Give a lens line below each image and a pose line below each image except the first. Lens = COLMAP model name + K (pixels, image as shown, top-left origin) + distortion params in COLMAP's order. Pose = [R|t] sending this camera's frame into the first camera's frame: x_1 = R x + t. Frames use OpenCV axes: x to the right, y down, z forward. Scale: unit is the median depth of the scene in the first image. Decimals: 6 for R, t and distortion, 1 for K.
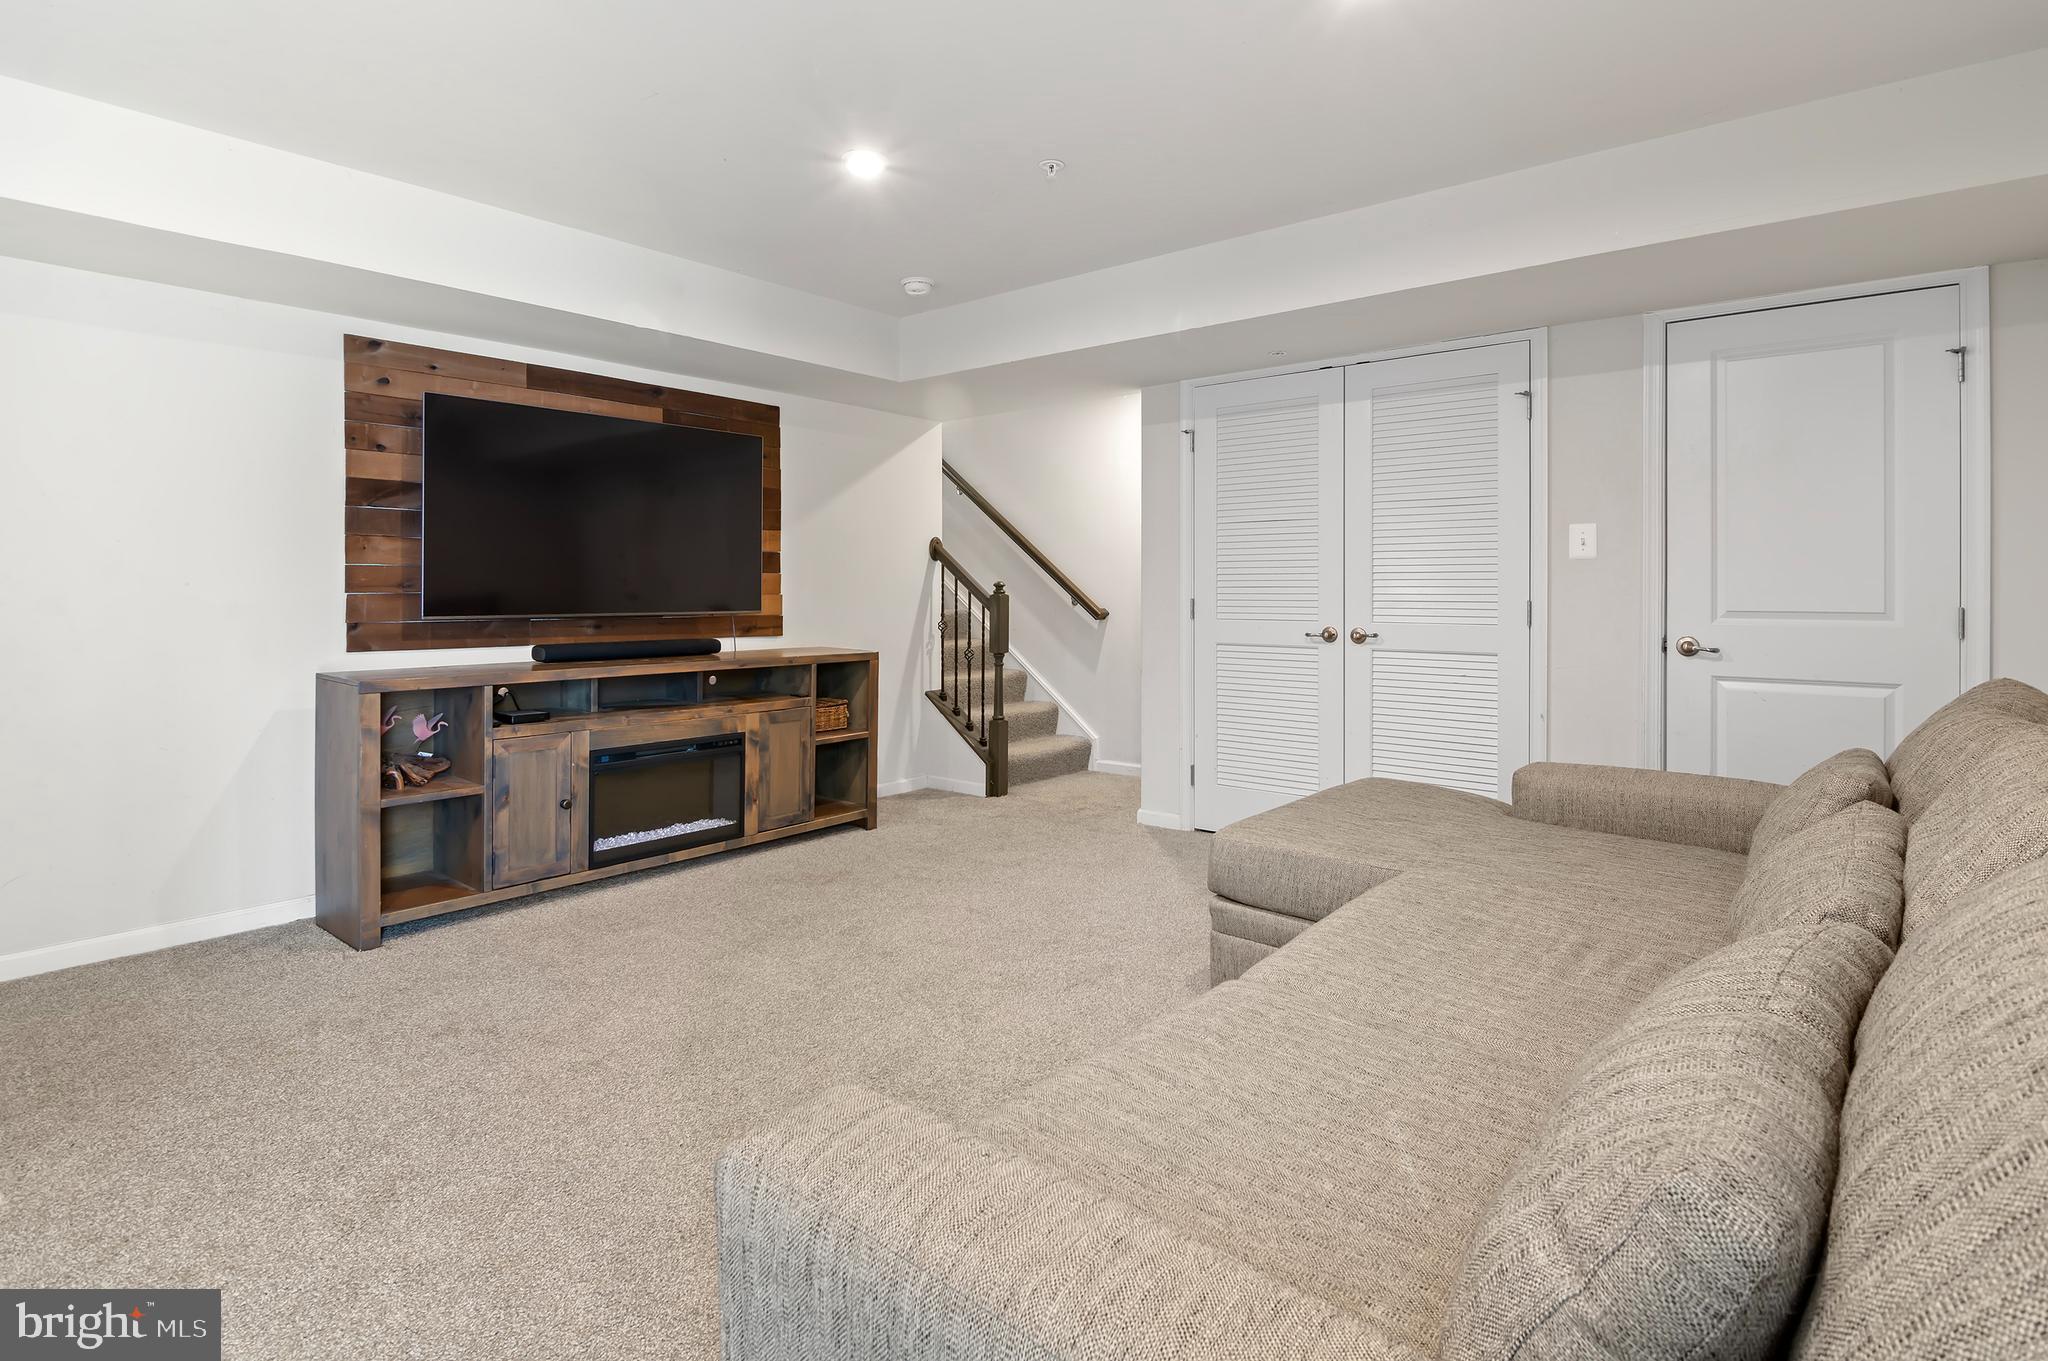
lens RADIAL K [[1022.5, 0, 1024.6], [0, 1022.5, 590.1], [0, 0, 1]] dist [-0.008940, -0.001962]
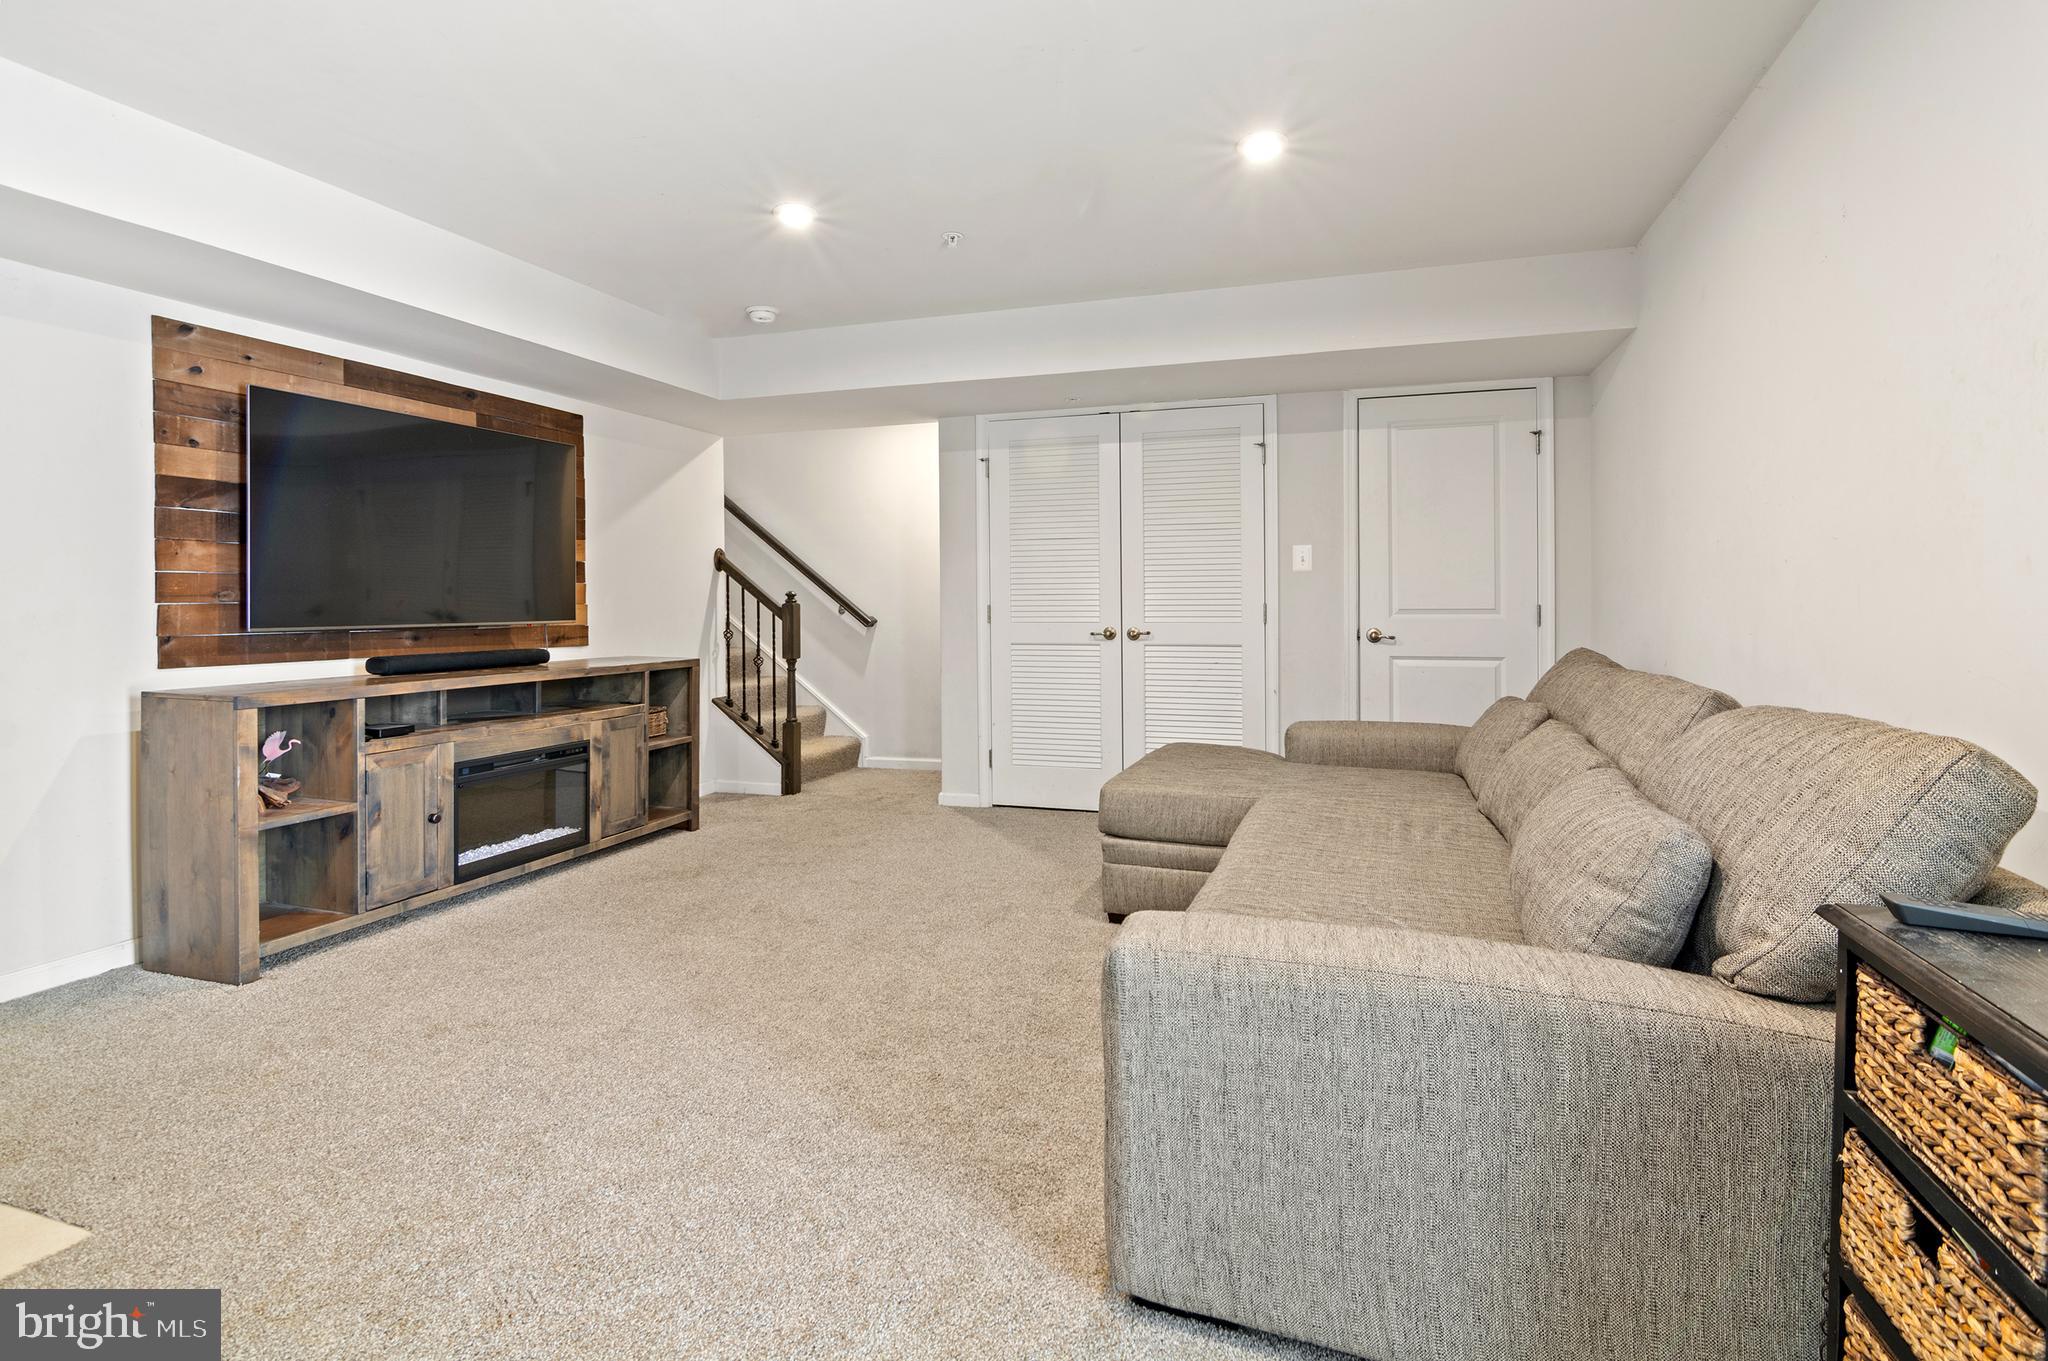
lens RADIAL K [[1020.7, 0, 1022.8], [0, 1020.7, 606.2], [0, 0, 1]] dist [-0.008118, -0.001507]
pose [[0.933682, -0.007571, 0.358022, -0.260328], [0.006760, 0.999971, 0.003516, 0.007115], [-0.358038, -0.000862, 0.933706, -0.105071]]
